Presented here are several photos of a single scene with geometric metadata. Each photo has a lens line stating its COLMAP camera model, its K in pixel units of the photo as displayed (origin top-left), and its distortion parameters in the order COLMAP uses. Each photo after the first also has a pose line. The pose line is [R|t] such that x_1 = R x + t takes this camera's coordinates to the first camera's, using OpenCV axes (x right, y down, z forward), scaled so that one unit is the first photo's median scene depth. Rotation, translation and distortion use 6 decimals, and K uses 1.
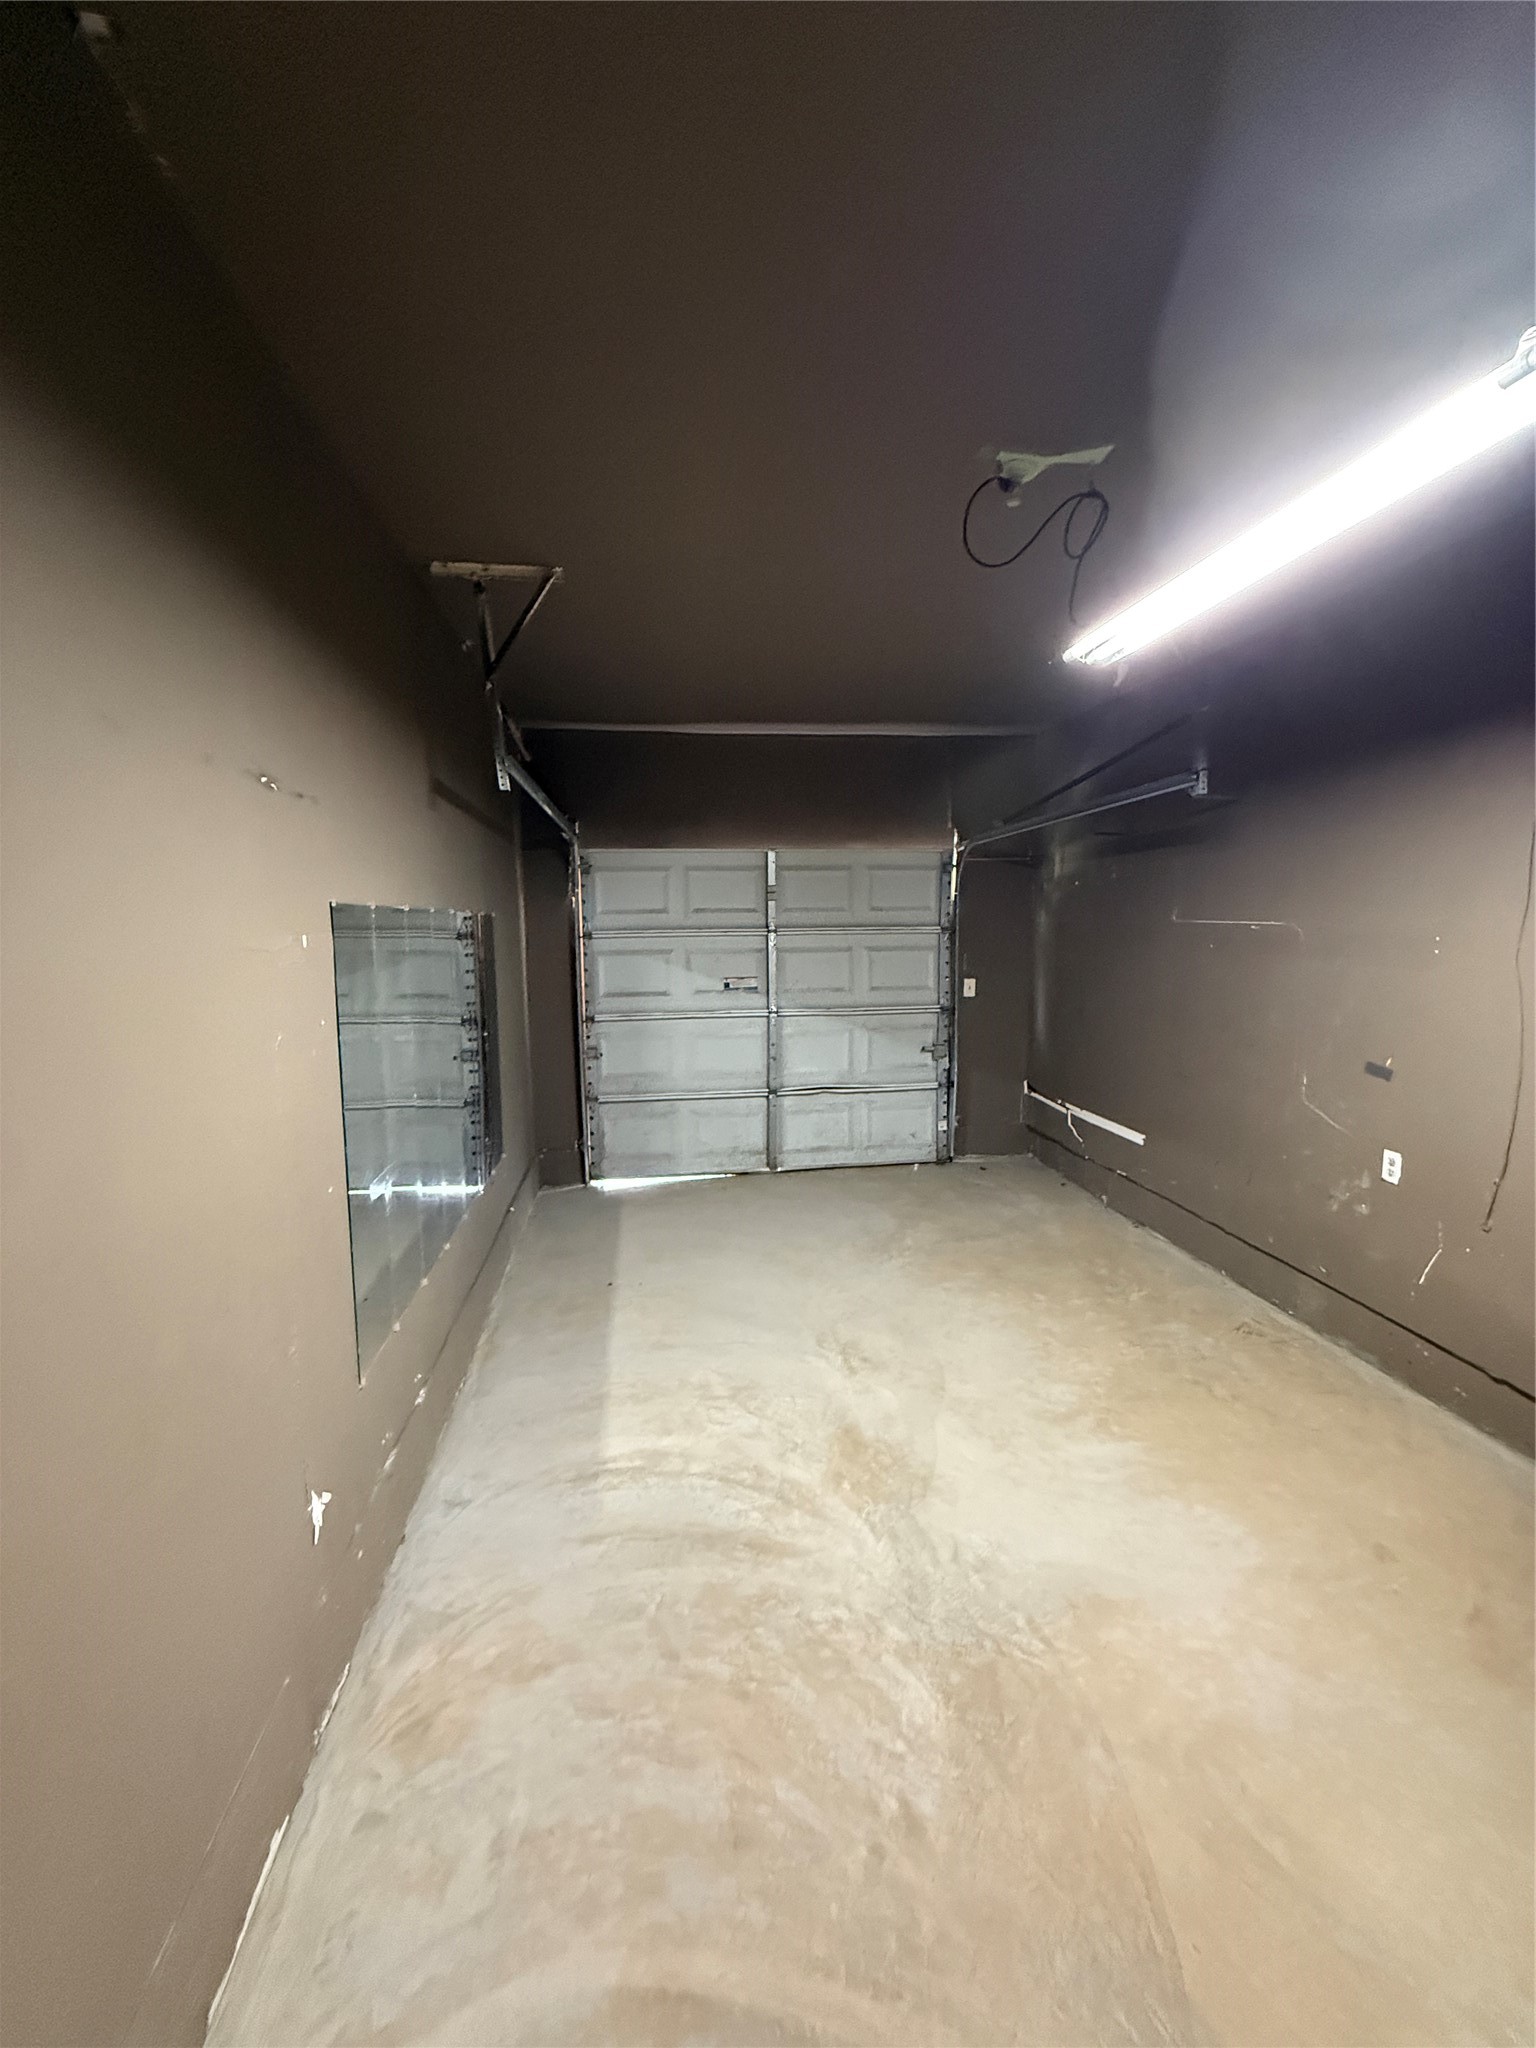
lens RADIAL K [[816.2, 0, 772.1], [0, 816.2, 1020.5], [0, 0, 1]] dist [0.001311, -0.001058]
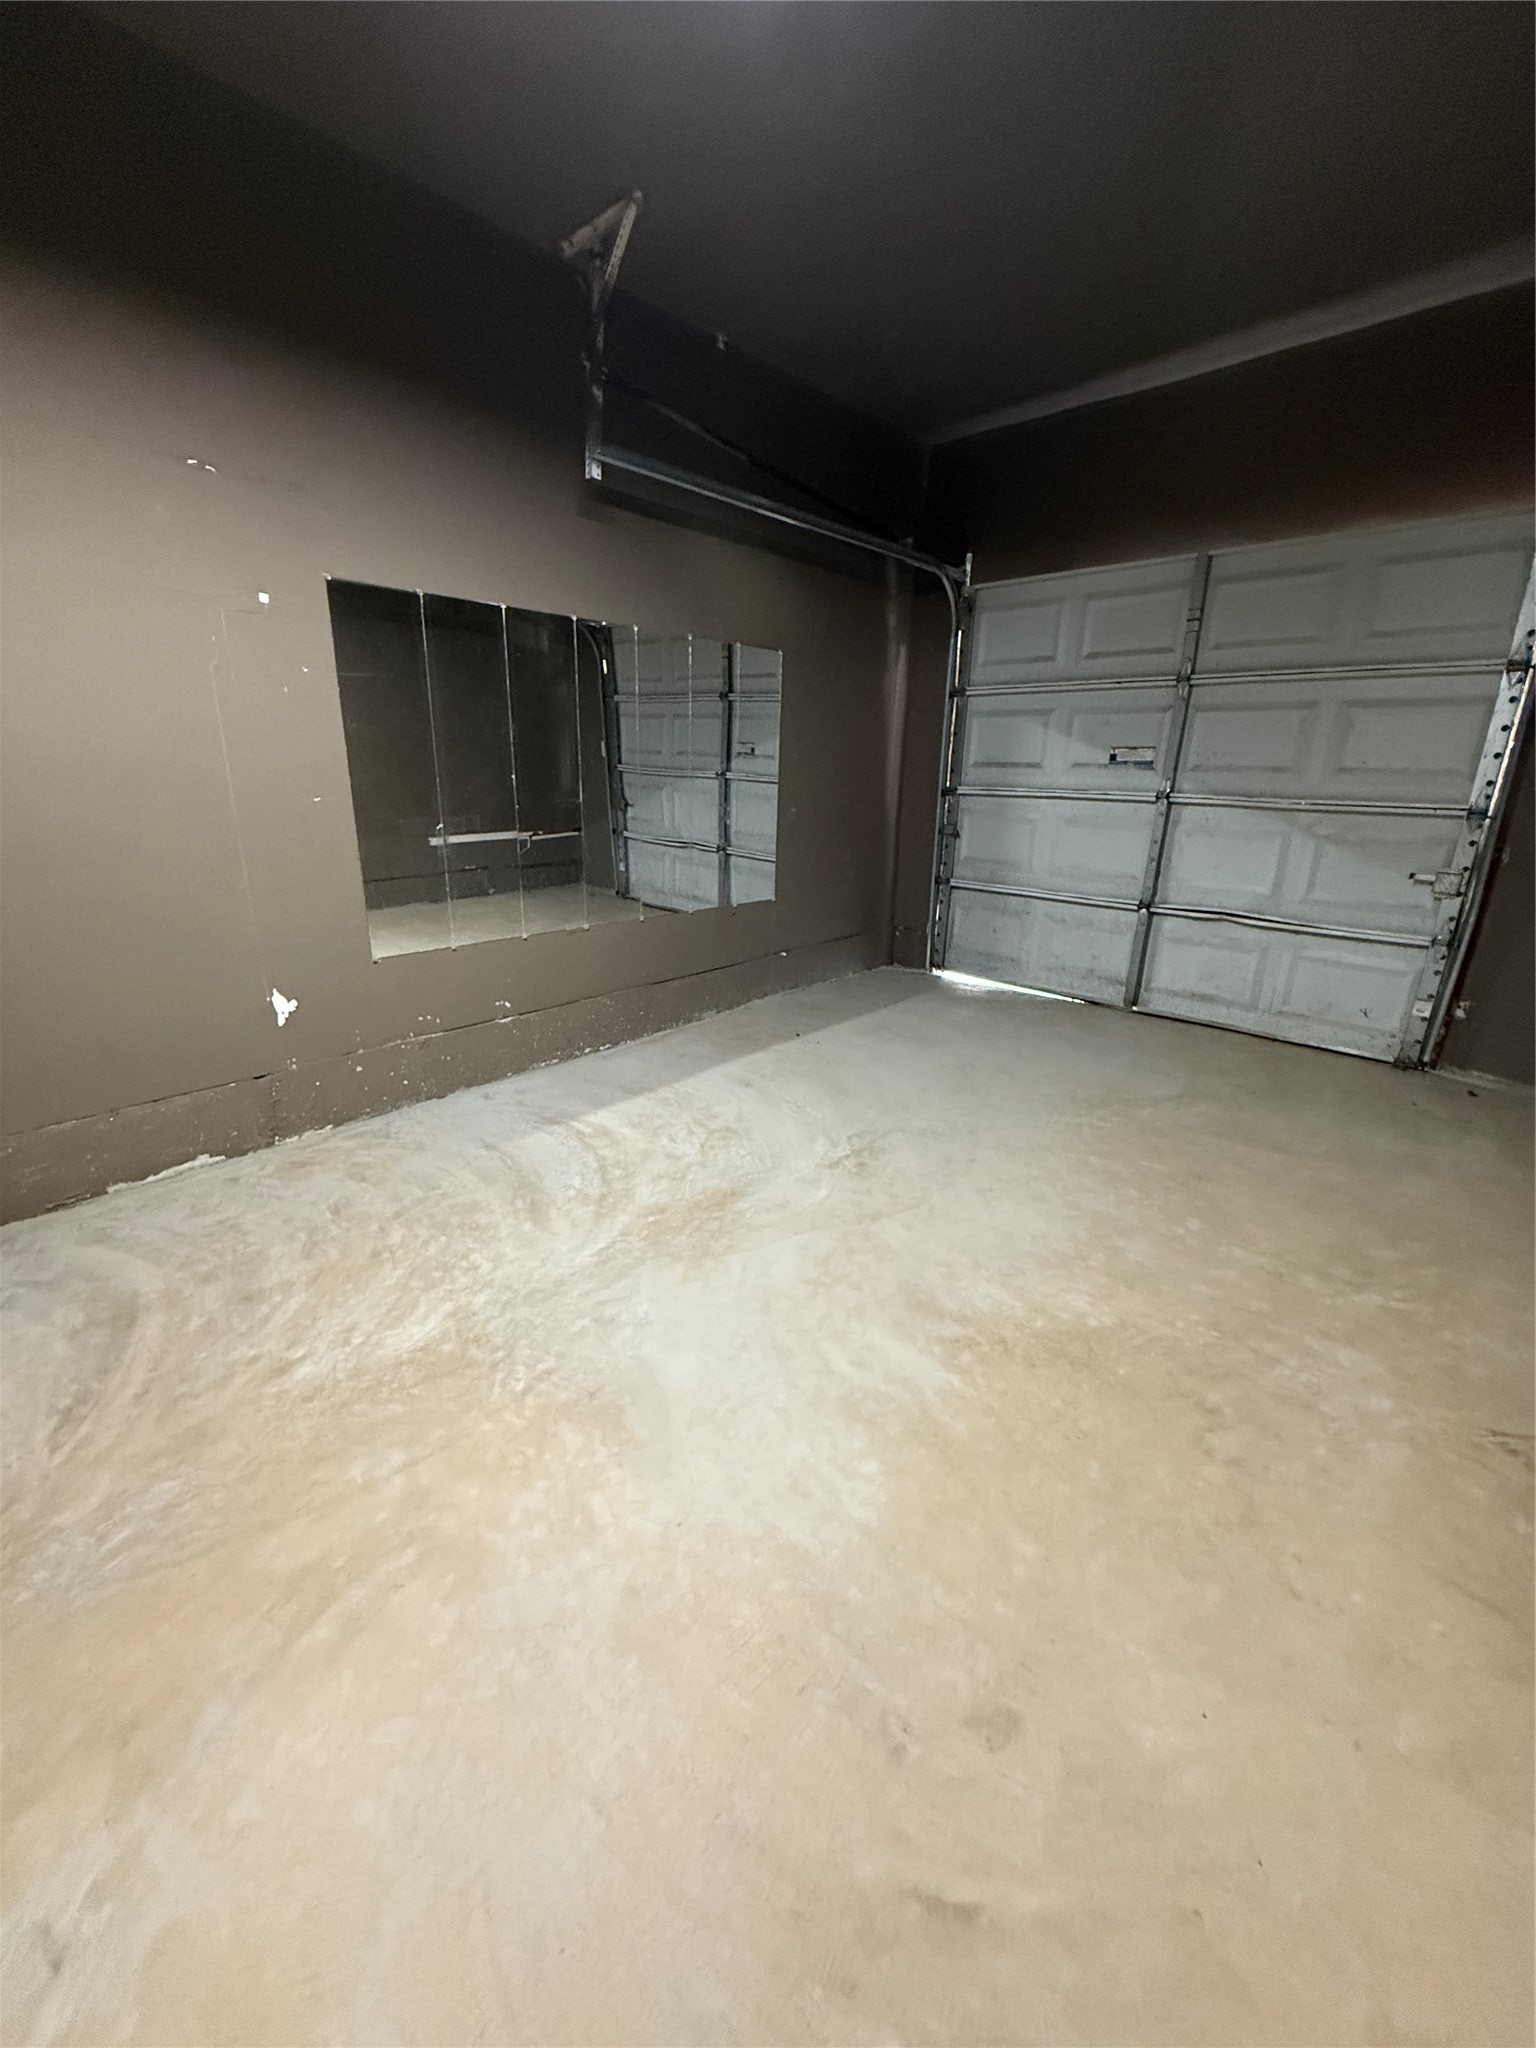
lens RADIAL K [[816.2, 0, 760.9], [0, 816.2, 1021.1], [0, 0, 1]] dist [0.001311, -0.001058]
pose [[0.621410, 0.259107, -0.739400, 0.664350], [-0.118948, 0.963992, 0.237844, 0.094611], [0.774403, -0.059849, 0.629855, 0.431454]]
